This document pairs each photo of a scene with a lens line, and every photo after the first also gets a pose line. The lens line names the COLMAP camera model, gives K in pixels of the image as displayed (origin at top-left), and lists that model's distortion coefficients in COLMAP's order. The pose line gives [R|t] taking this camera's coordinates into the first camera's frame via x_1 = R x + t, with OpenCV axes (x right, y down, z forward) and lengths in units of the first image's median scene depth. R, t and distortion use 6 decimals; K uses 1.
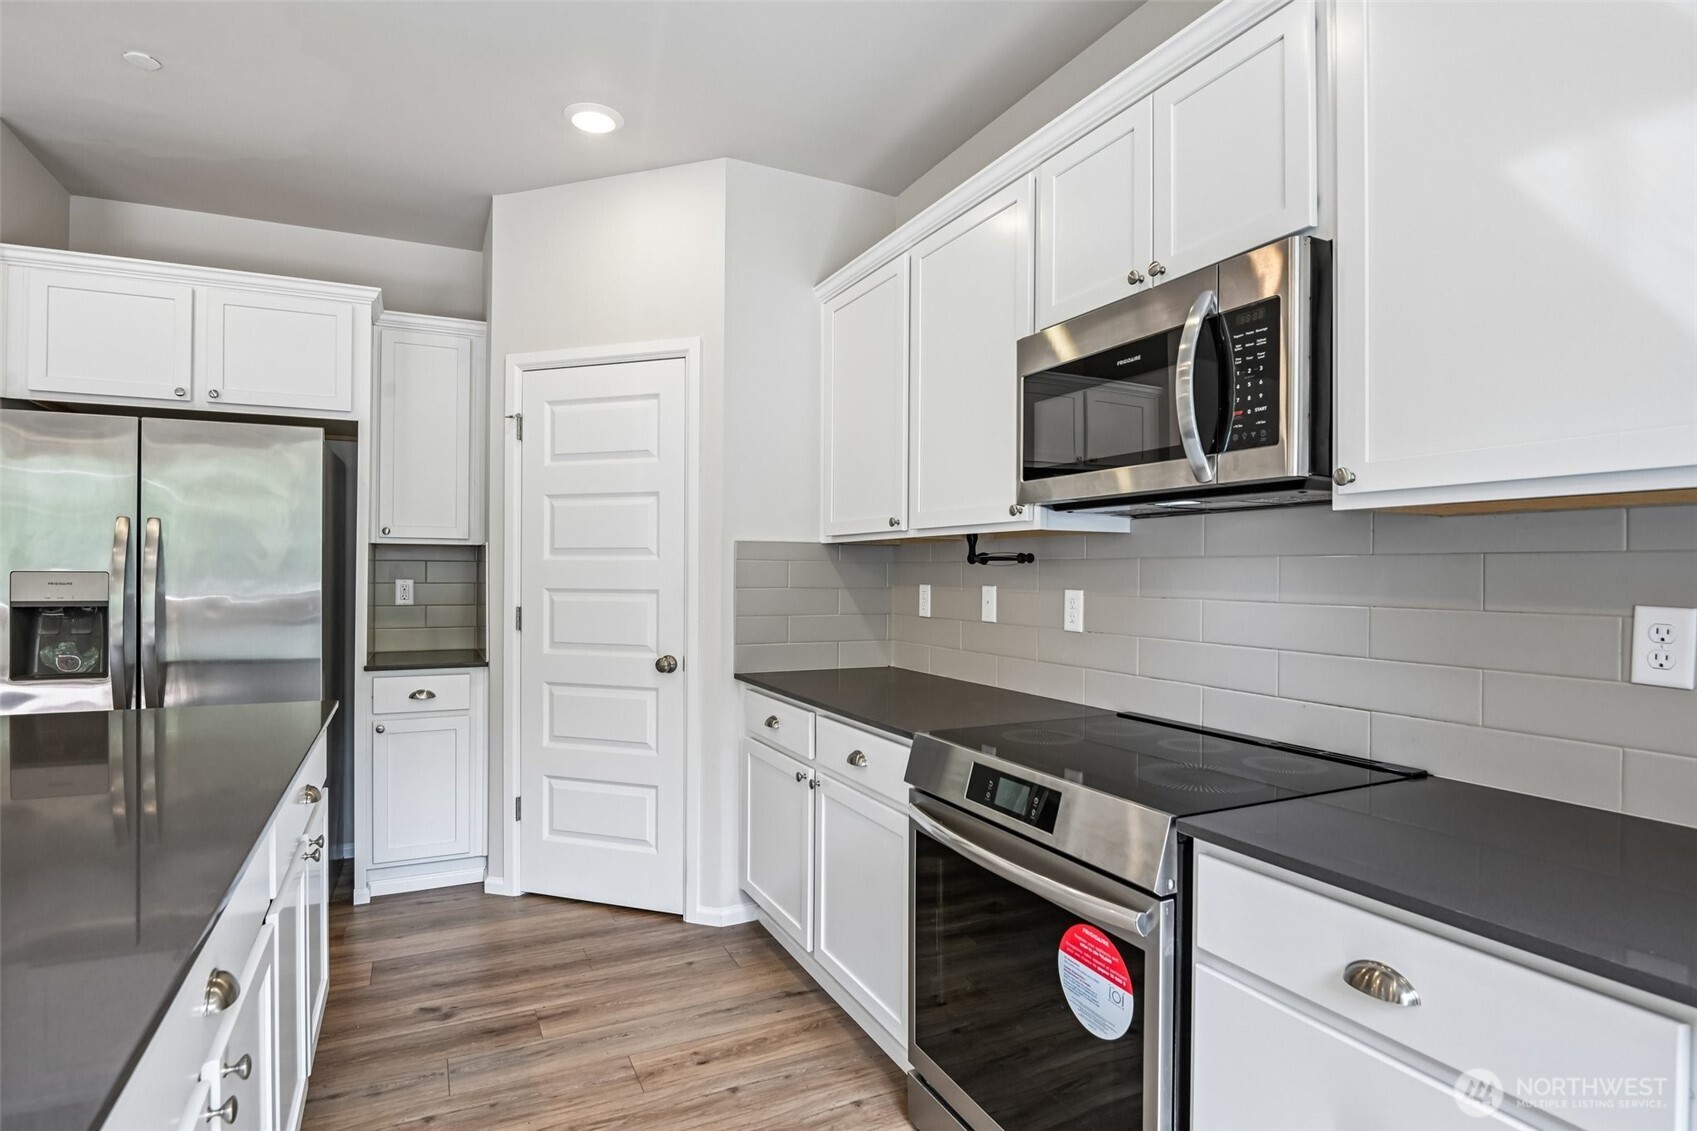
lens RADIAL K [[876.6, 0, 845.2], [0, 876.6, 569.1], [0, 0, 1]] dist [-0.002576, 0.000236]
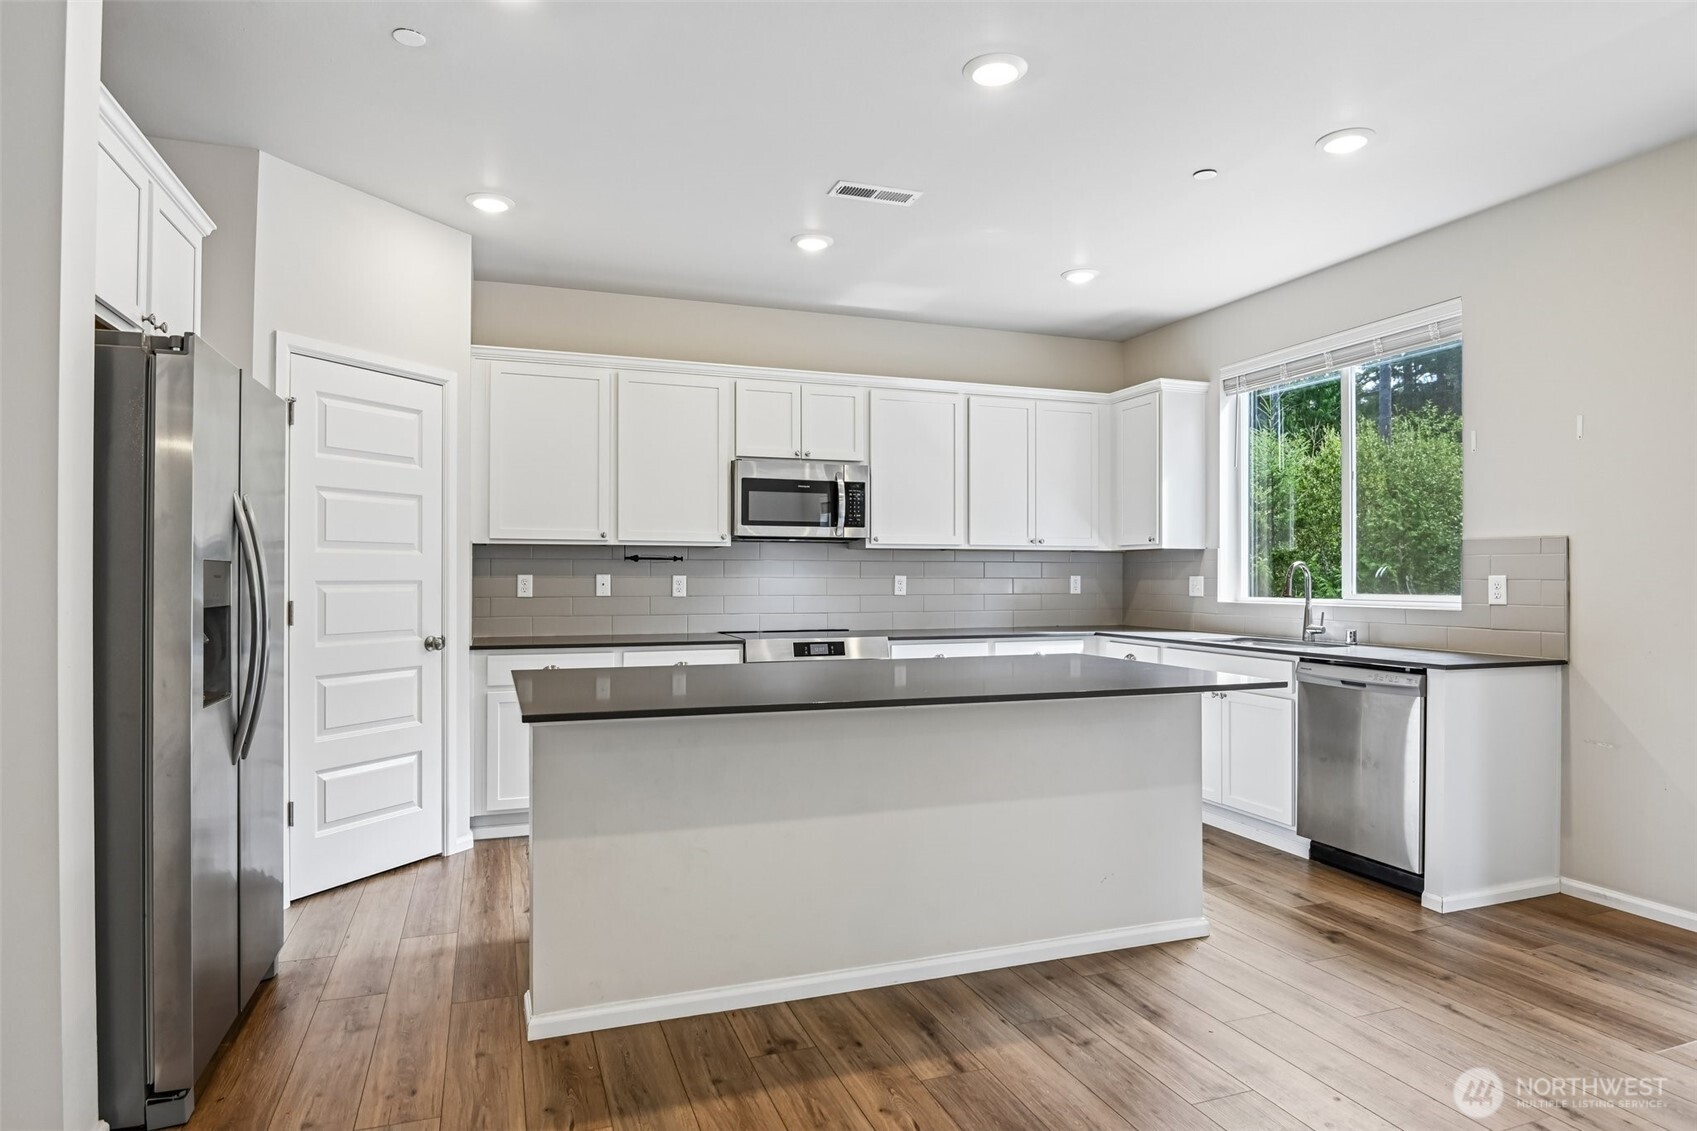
lens RADIAL K [[975.6, 0, 855.7], [0, 975.6, 571.8], [0, 0, 1]] dist [-0.014697, -0.003696]
pose [[0.094225, -0.001114, 0.995550, -2.092795], [-0.003683, 0.999992, 0.001468, 0.012503], [-0.995544, -0.003805, 0.094220, 0.455037]]
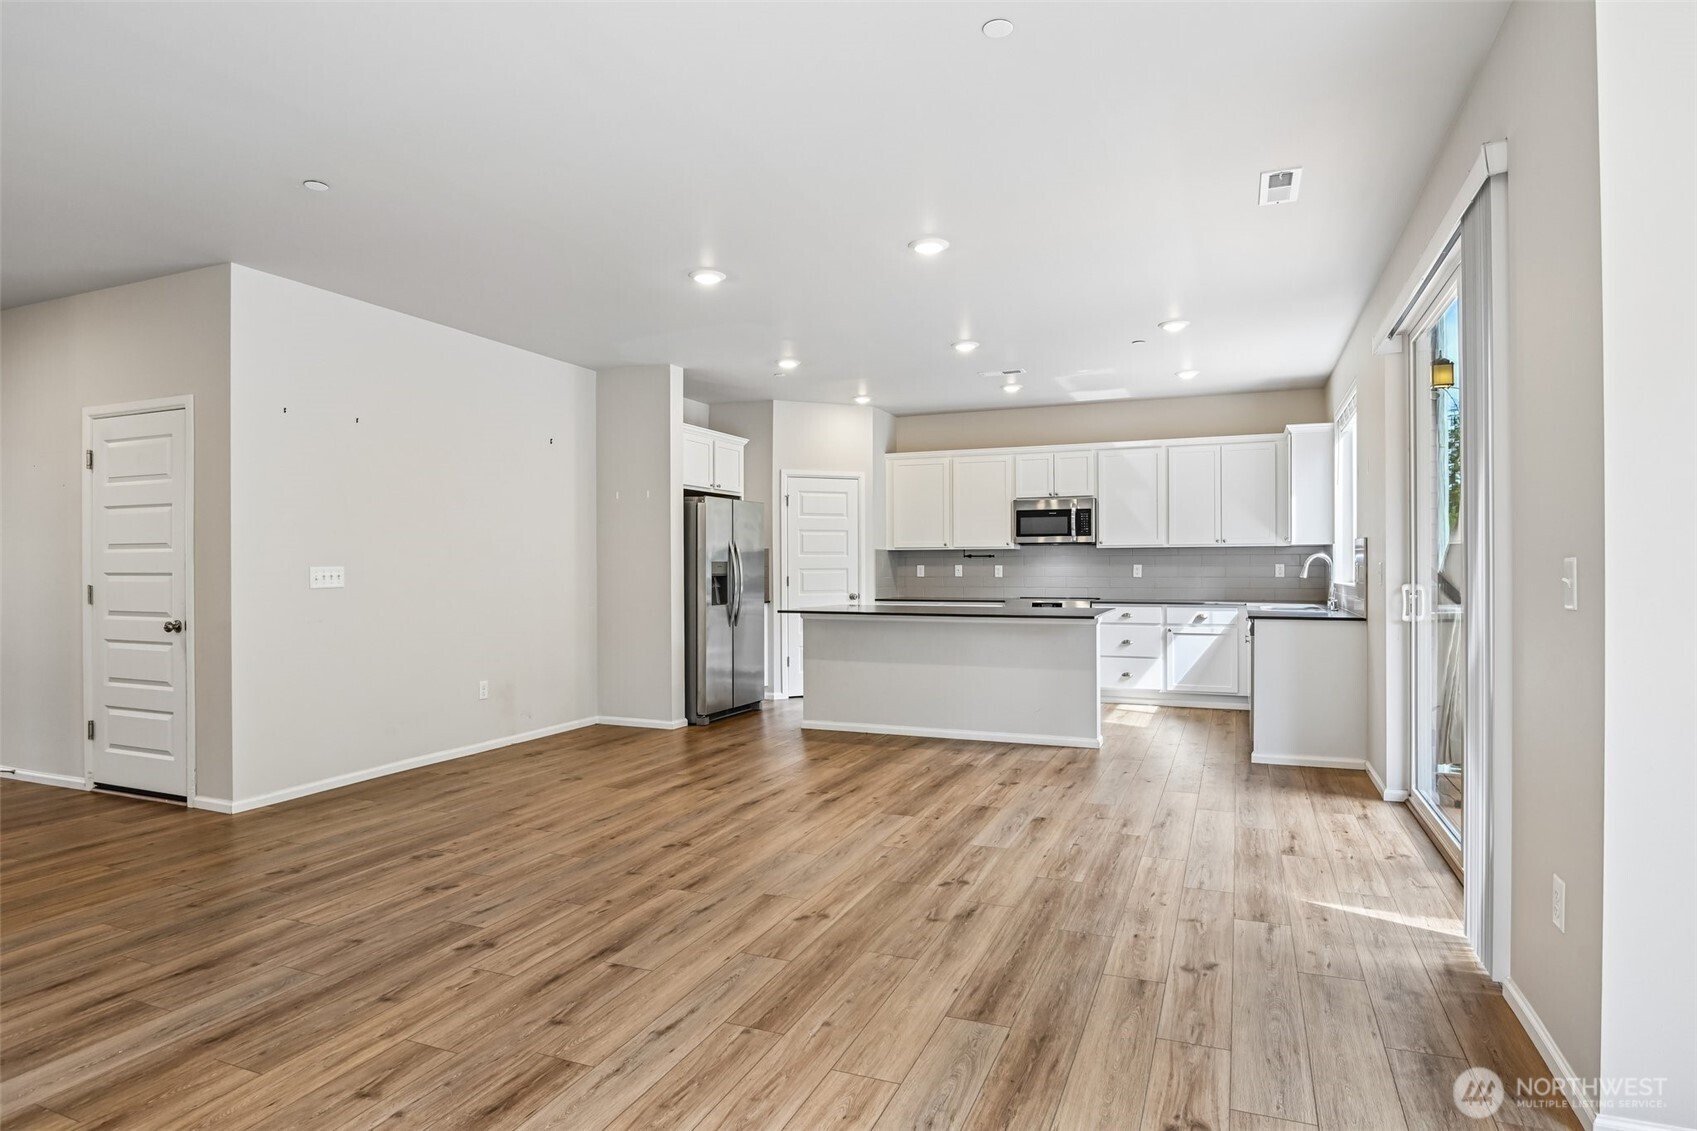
lens RADIAL K [[904.9, 0, 857.7], [0, 904.9, 568.1], [0, 0, 1]] dist [-0.016947, -0.006605]
pose [[0.745781, -0.006983, 0.666155, -2.880923], [0.004766, 0.999975, 0.005147, 0.015407], [-0.666174, -0.000664, 0.745796, -1.480501]]
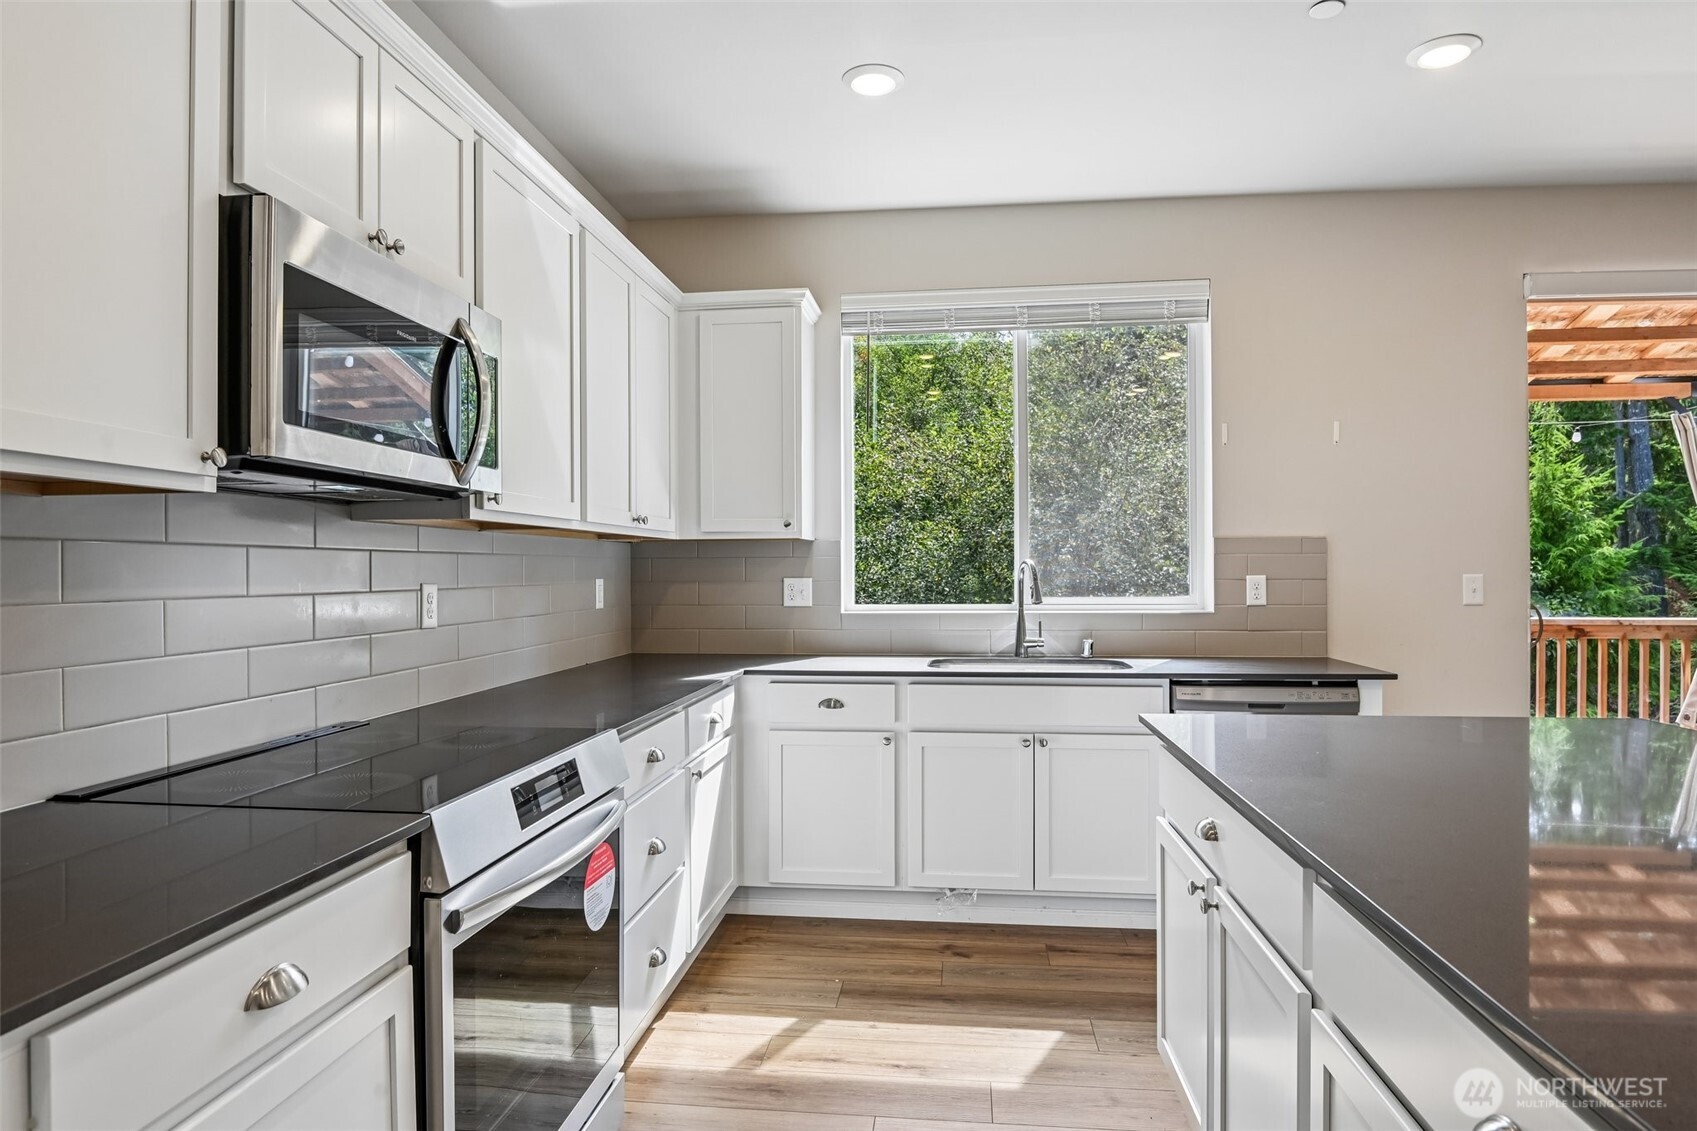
lens RADIAL K [[975.6, 0, 849.4], [0, 975.6, 571.3], [0, 0, 1]] dist [-0.014697, -0.003696]
pose [[-0.843955, -0.001400, 0.536412, -0.605956], [-0.001004, 0.999999, 0.001031, 0.009220], [-0.536413, 0.000331, -0.843956, 1.263039]]
